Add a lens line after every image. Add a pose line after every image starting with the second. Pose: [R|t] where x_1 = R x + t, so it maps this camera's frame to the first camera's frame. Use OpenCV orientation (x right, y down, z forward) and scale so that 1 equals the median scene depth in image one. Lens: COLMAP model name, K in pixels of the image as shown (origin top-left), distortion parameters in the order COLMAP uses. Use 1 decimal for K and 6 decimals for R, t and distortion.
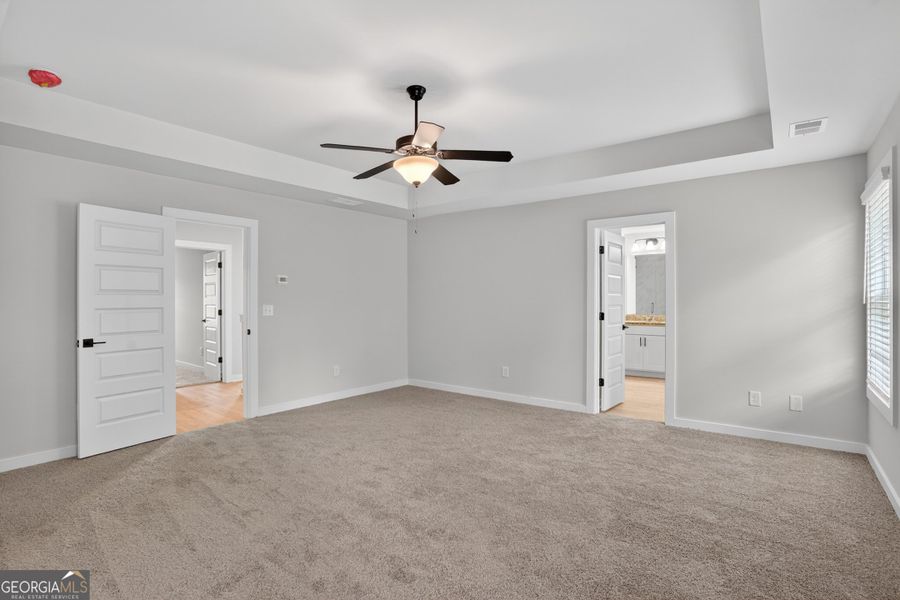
lens RADIAL K [[444.2, 0, 447.5], [0, 444.2, 296.7], [0, 0, 1]] dist [-0.074439, 0.032996]
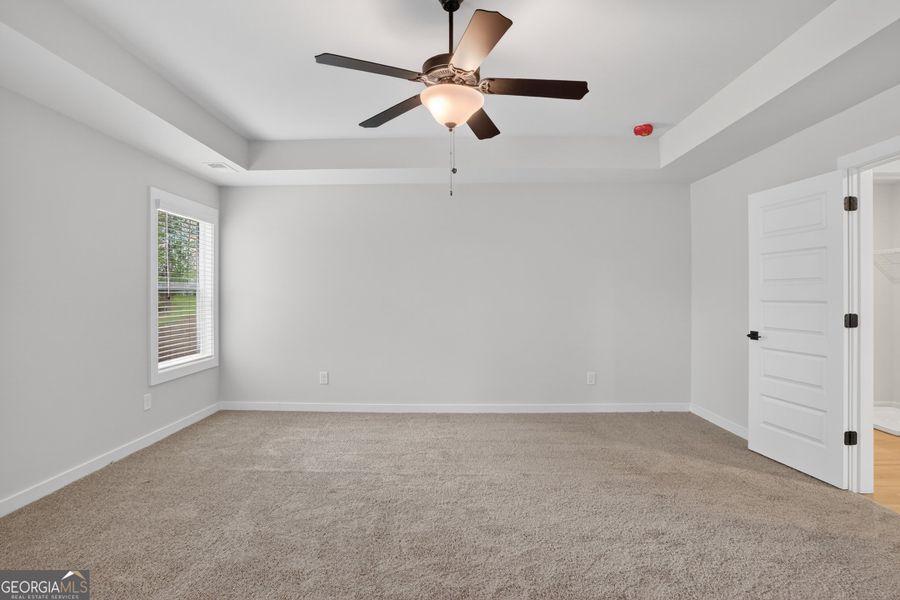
lens RADIAL K [[444.2, 0, 447.5], [0, 444.2, 296.7], [0, 0, 1]] dist [-0.074439, 0.032996]
pose [[-0.801045, 0.004553, -0.598586, 0.303692], [0.007959, 0.999964, -0.003046, 0.016971], [0.598551, -0.007204, -0.801053, 1.339856]]
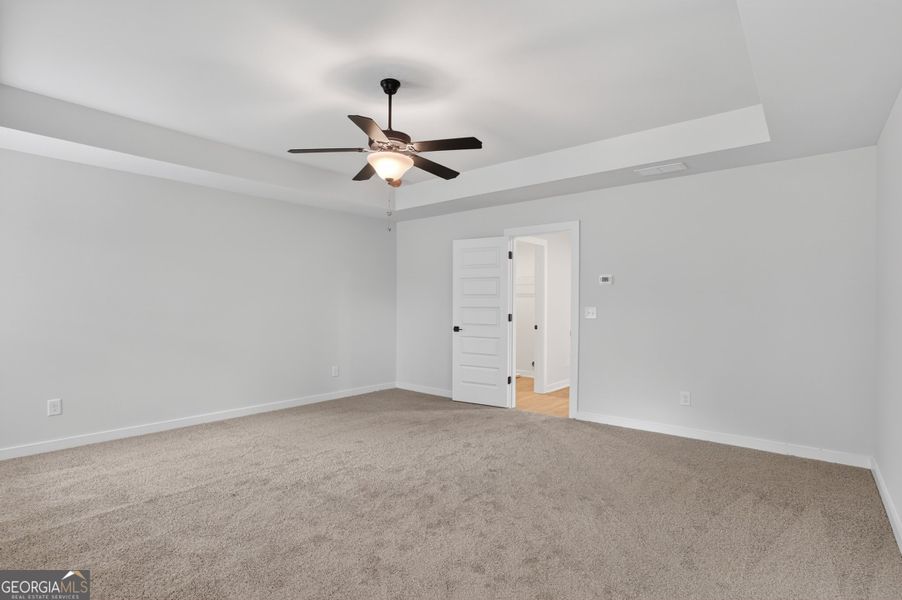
lens RADIAL K [[447.4, 0, 445.9], [0, 447.4, 313.4], [0, 0, 1]] dist [-0.079915, 0.034260]
pose [[-0.037053, 0.024797, -0.999006, 0.779921], [0.001256, 0.999692, 0.024767, 0.010997], [0.999313, -0.000337, -0.037072, 0.999762]]
